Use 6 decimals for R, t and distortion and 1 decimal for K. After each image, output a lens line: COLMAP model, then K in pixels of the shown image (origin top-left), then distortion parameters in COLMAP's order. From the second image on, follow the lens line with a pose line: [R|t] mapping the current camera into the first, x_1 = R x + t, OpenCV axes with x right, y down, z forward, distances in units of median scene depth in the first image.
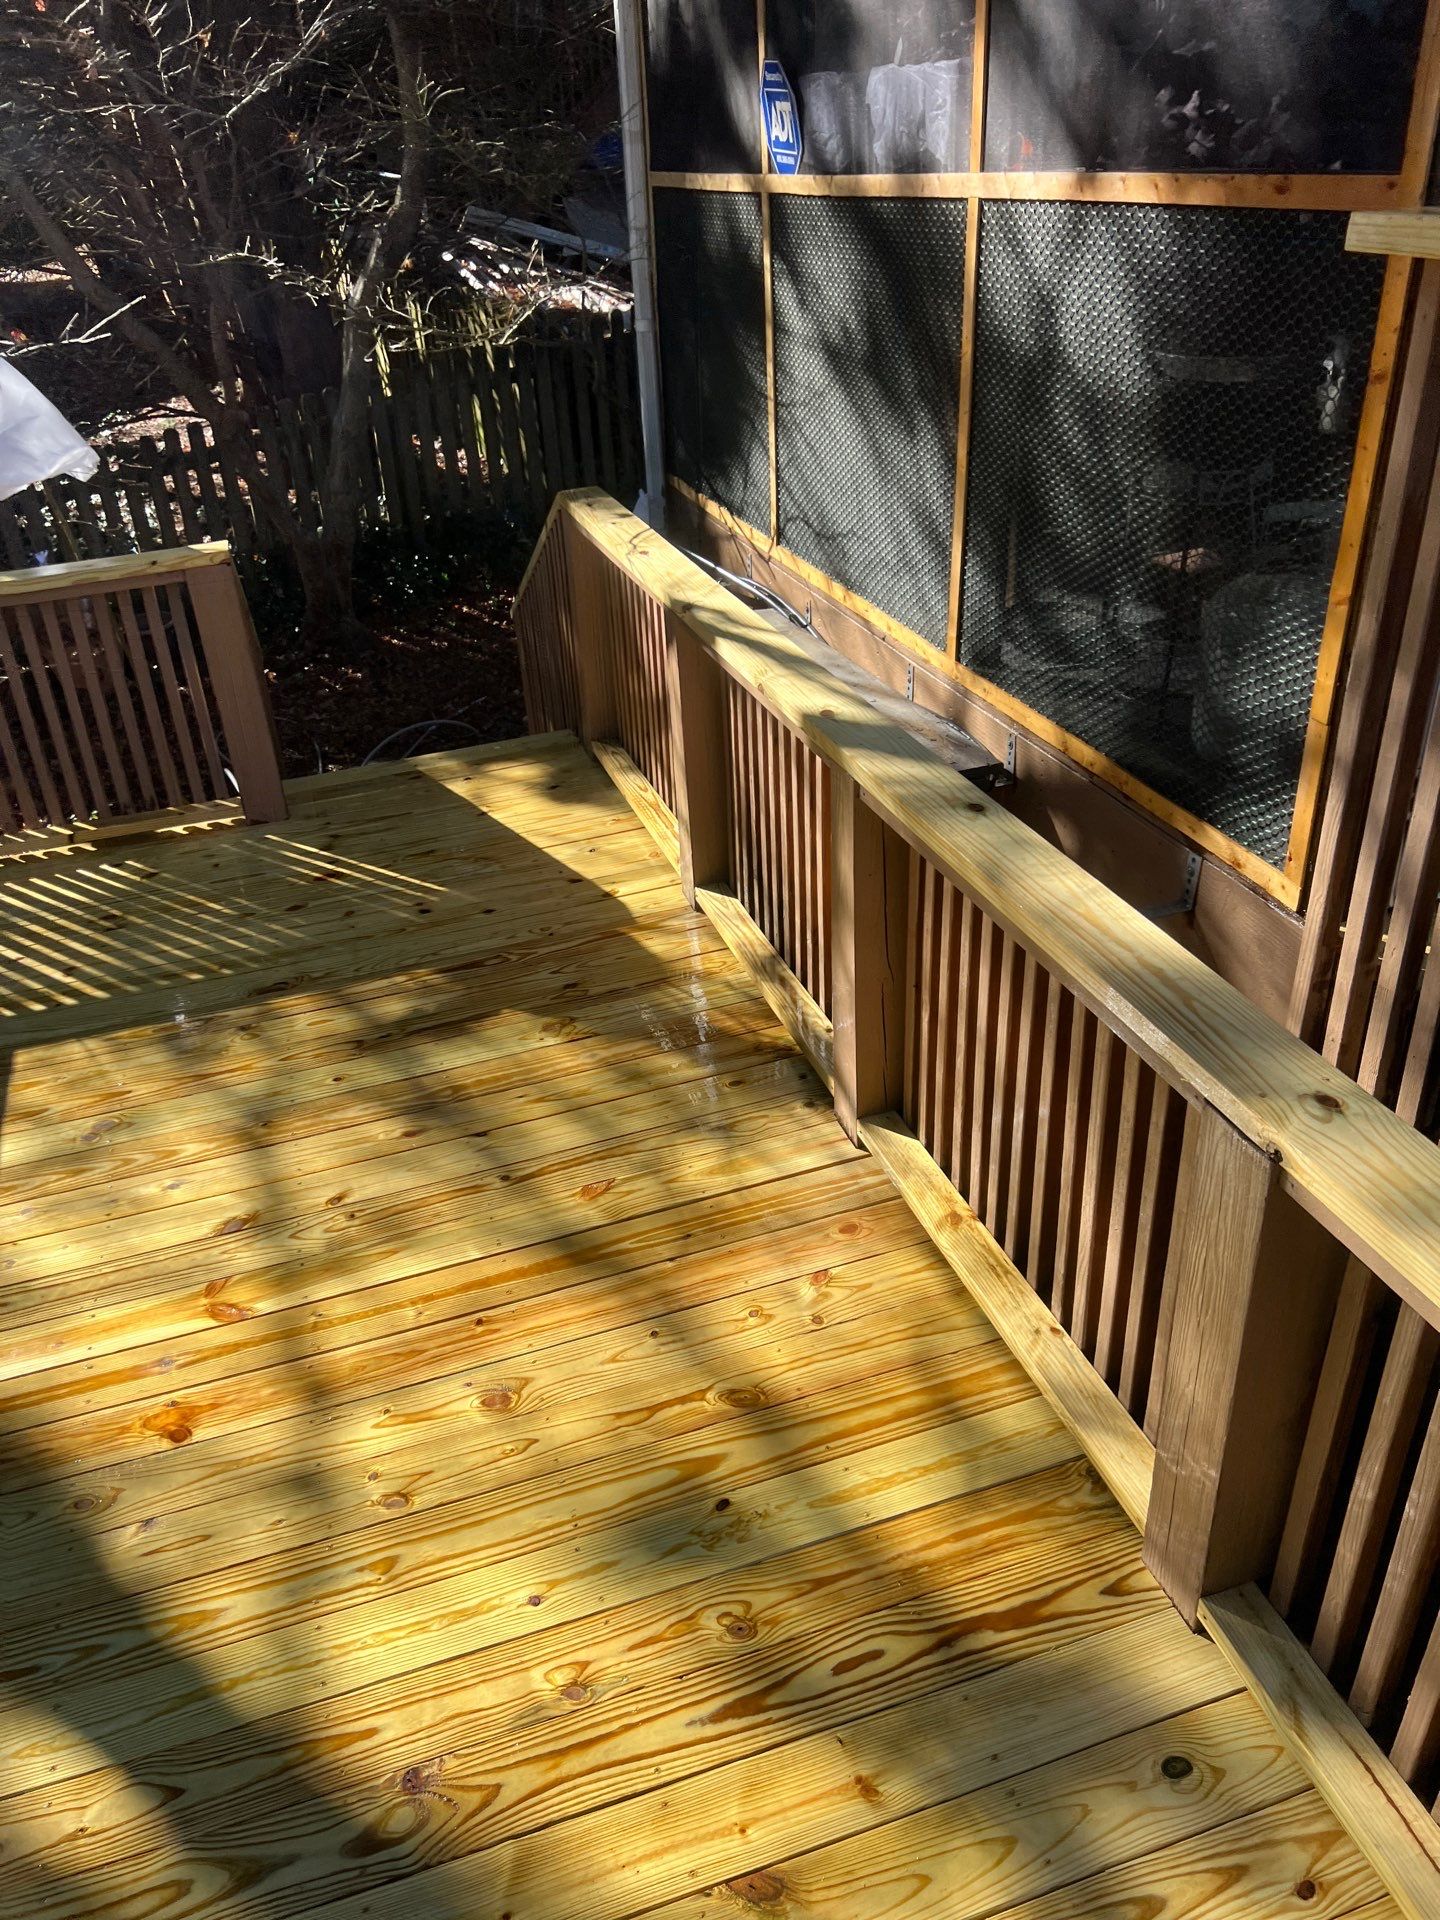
lens RADIAL K [[1401.2, 0, 697.2], [0, 1401.2, 1004.8], [0, 0, 1]] dist [0.052551, -0.080732]
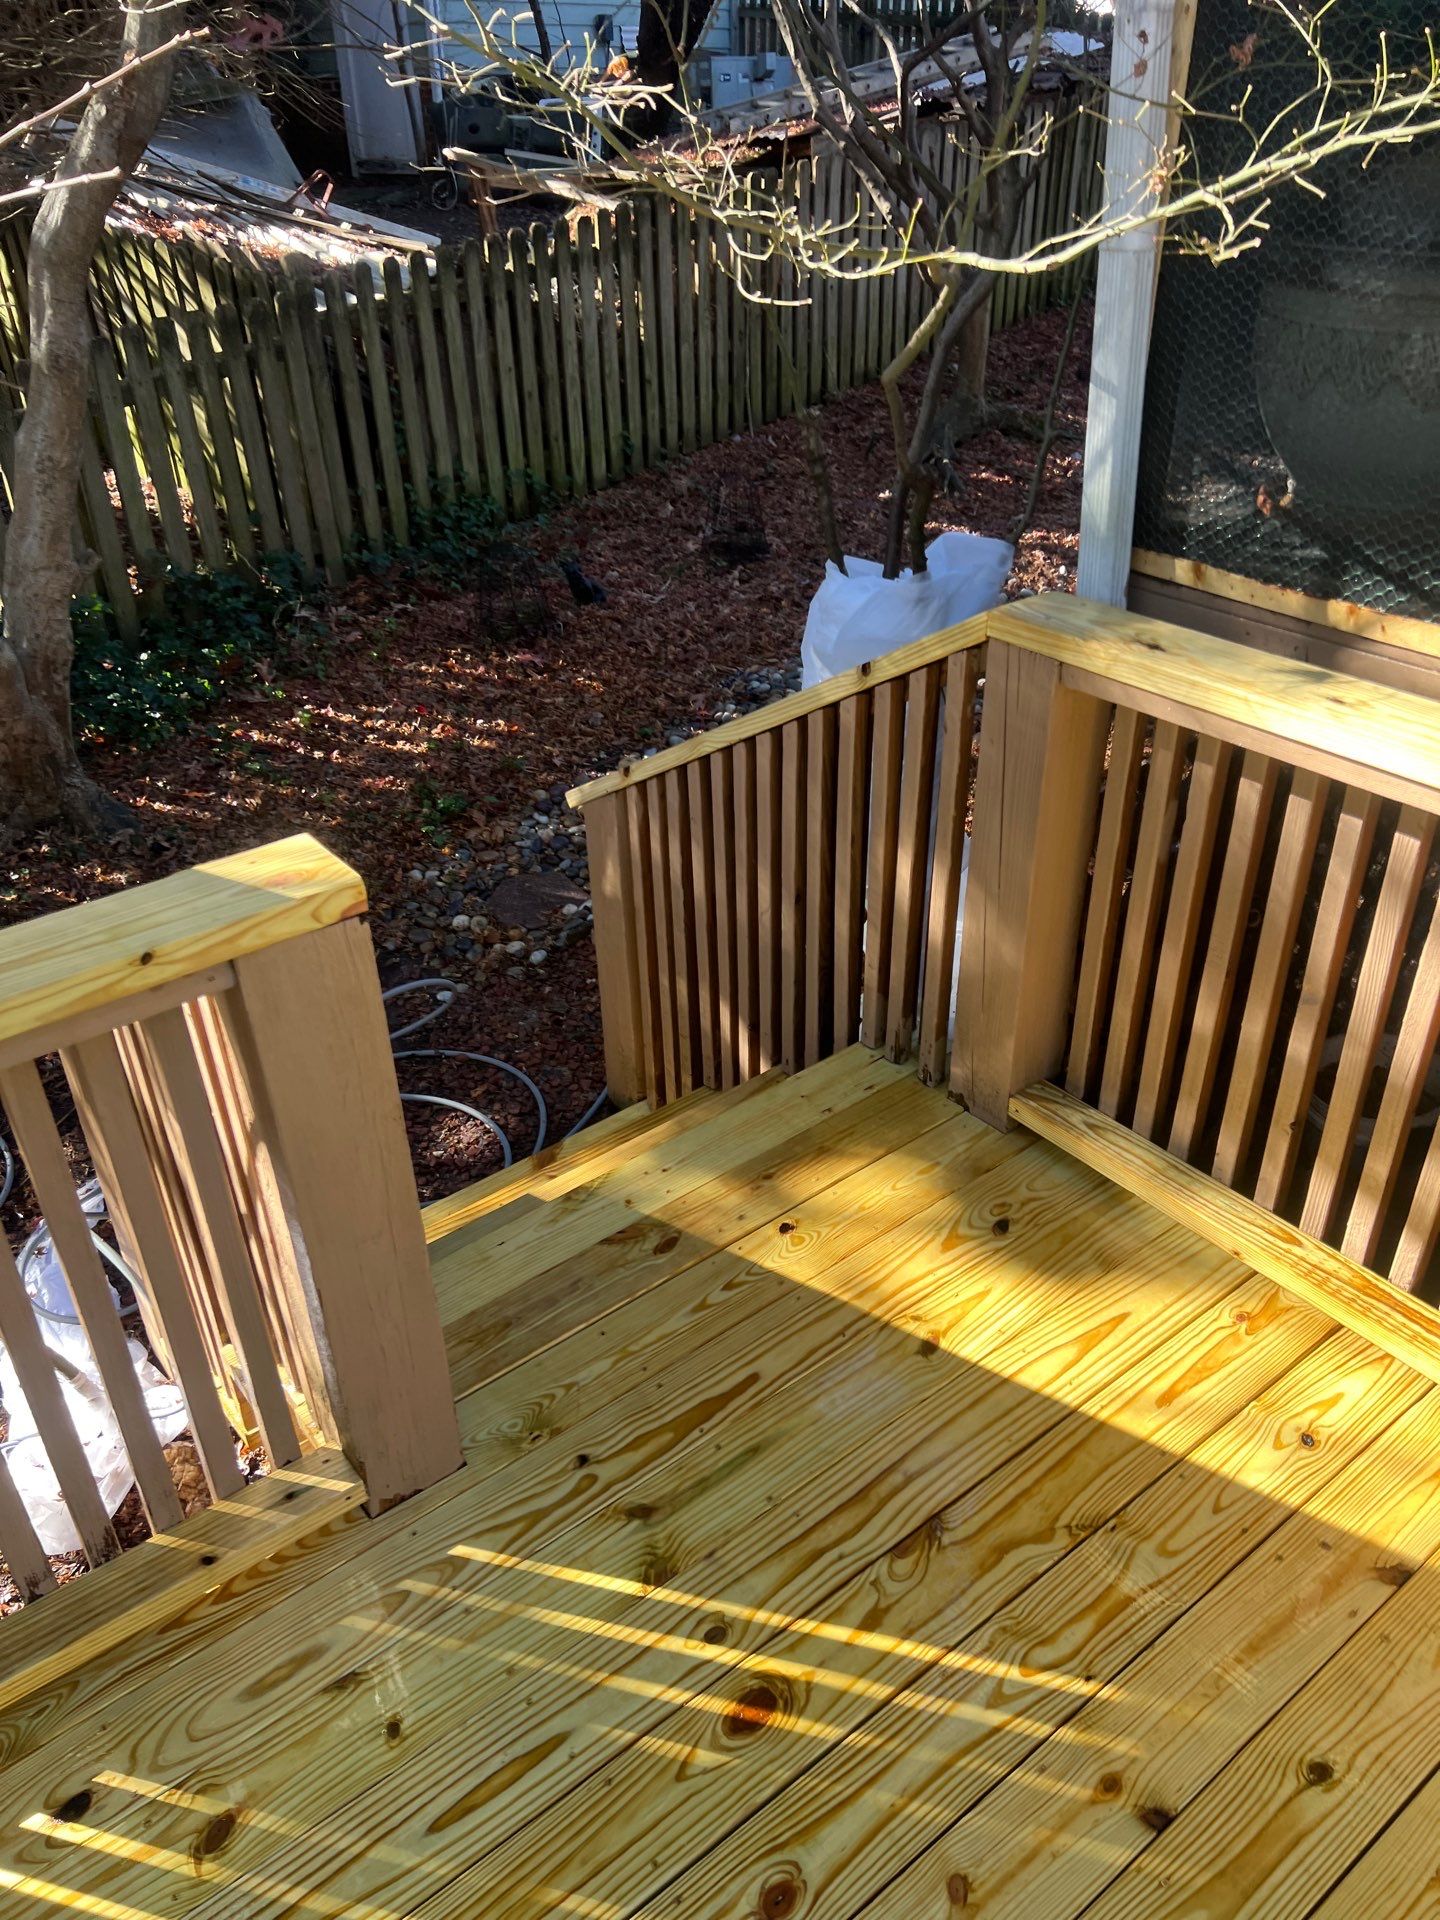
lens RADIAL K [[1401.2, 0, 697.2], [0, 1401.2, 1004.8], [0, 0, 1]] dist [0.052551, -0.080732]
pose [[0.935056, -0.164142, 0.314211, -0.452357], [0.160698, 0.986309, 0.037025, -0.358855], [-0.315986, 0.015873, 0.948631, 0.813813]]
